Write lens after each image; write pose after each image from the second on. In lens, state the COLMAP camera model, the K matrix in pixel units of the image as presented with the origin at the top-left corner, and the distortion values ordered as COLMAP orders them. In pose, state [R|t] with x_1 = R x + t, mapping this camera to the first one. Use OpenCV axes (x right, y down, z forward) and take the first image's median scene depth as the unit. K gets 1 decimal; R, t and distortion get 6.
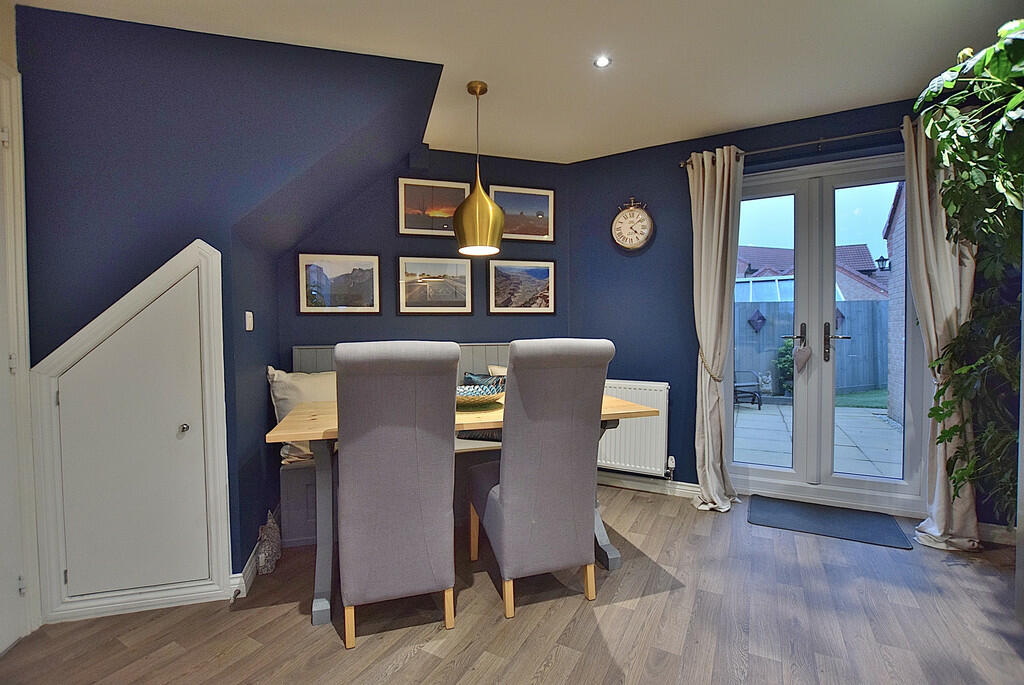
lens RADIAL K [[462.7, 0, 513.0], [0, 462.7, 340.2], [0, 0, 1]] dist [-0.001521, -0.000071]
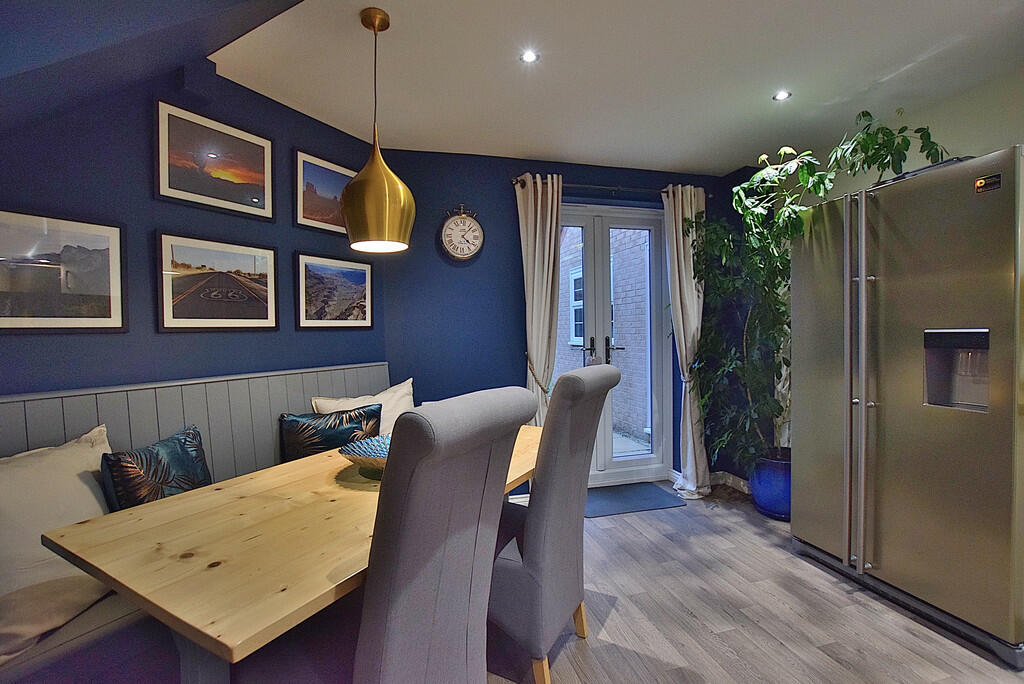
lens RADIAL K [[463.3, 0, 509.9], [0, 463.3, 344.1], [0, 0, 1]] dist [-0.018397, 0.000138]
pose [[0.730046, -0.023392, 0.682998, -0.323479], [0.023913, 0.999676, 0.008678, -0.033256], [-0.682980, 0.009997, 0.730369, 0.264962]]
